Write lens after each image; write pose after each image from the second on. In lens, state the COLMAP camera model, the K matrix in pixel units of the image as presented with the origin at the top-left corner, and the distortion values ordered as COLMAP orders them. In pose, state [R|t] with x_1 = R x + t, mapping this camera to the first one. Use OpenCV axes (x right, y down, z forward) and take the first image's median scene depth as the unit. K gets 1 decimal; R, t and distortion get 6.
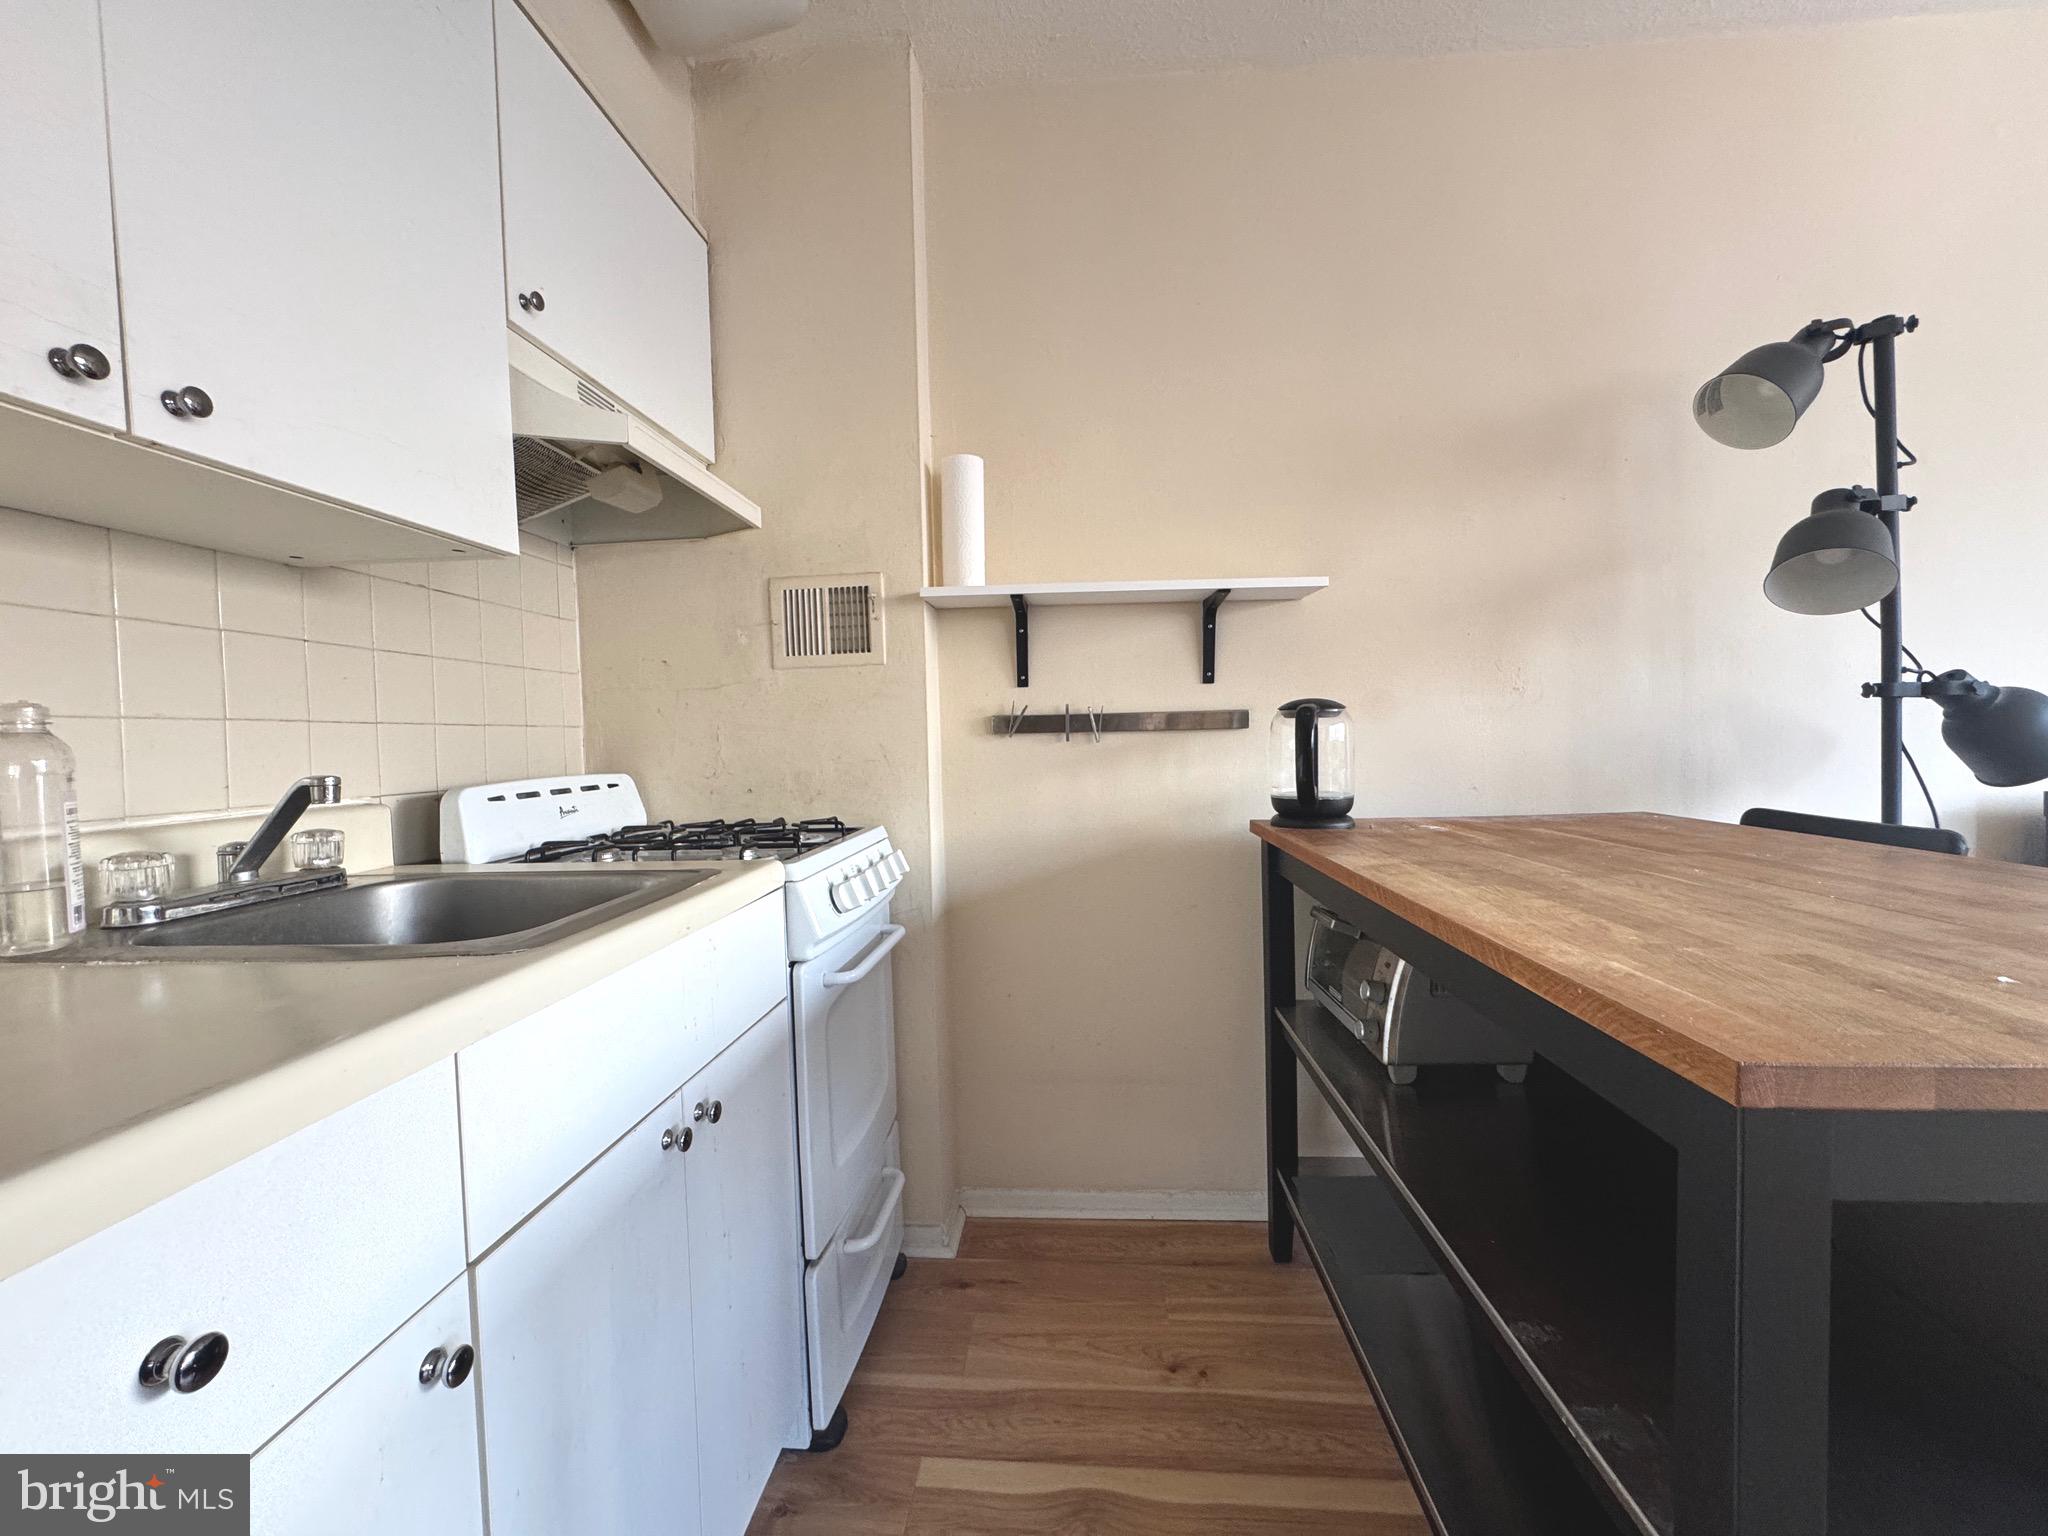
lens RADIAL K [[812.3, 0, 1024.0], [0, 812.3, 768.0], [0, 0, 1]] dist [0.016204, 0.000007]
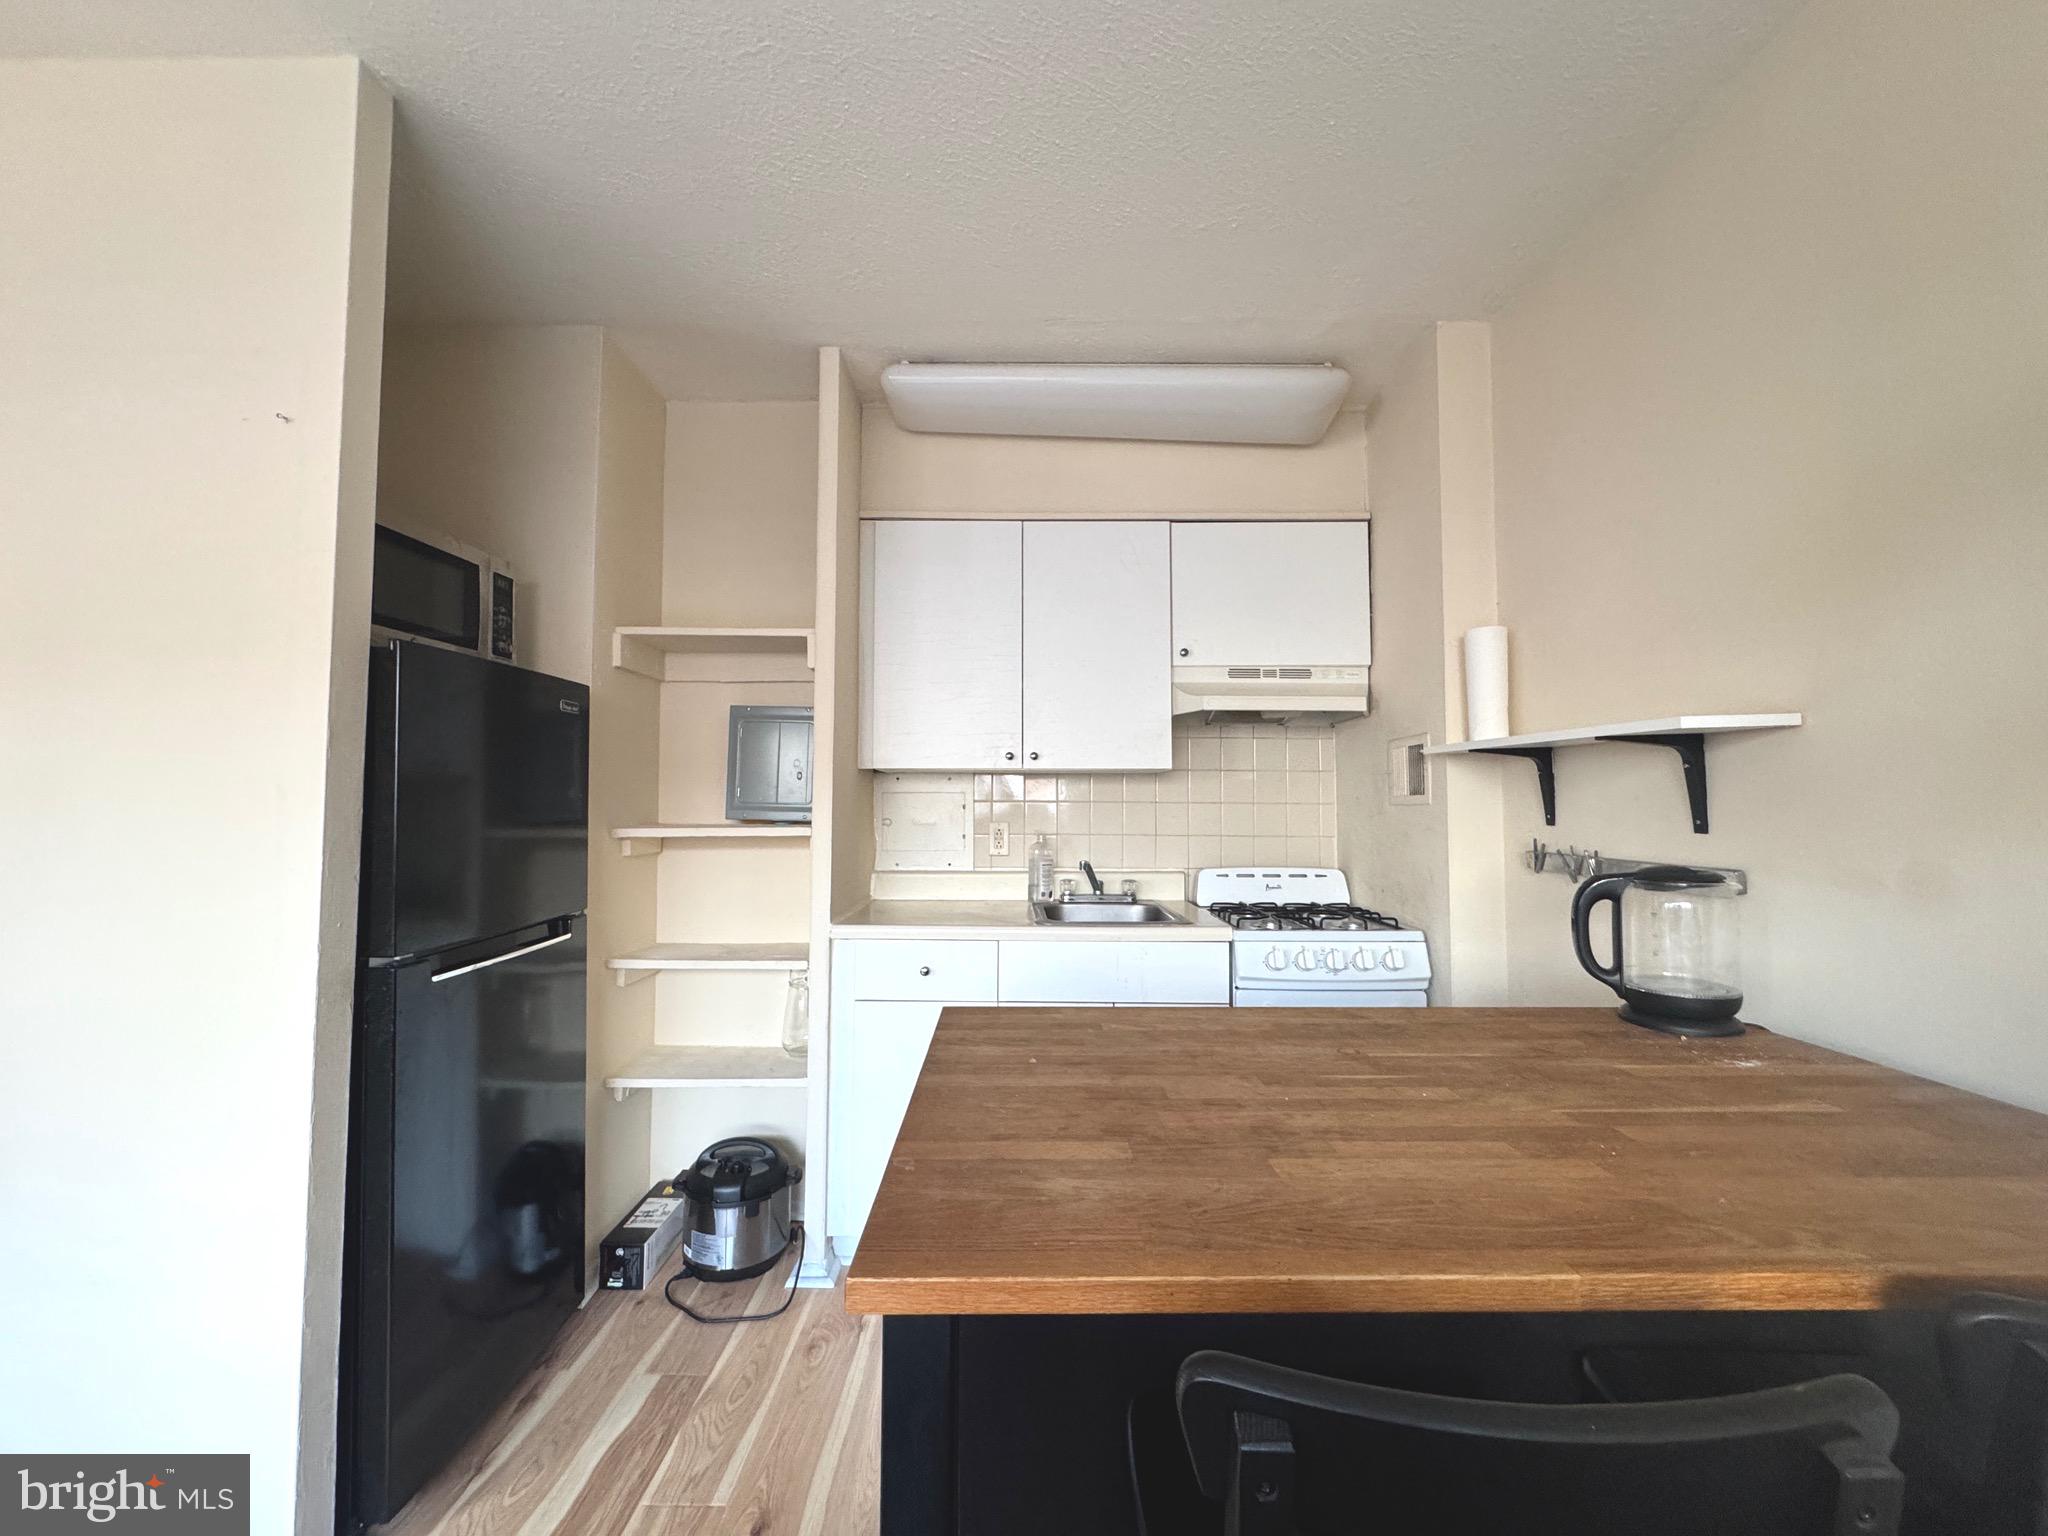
lens RADIAL K [[819.3, 0, 1024.0], [0, 819.3, 768.0], [0, 0, 1]] dist [-0.001230, -0.000221]
pose [[0.091087, -0.018561, -0.995670, 1.038628], [-0.049757, 0.998493, -0.023165, -0.122560], [0.994599, 0.051651, 0.090026, 0.257047]]
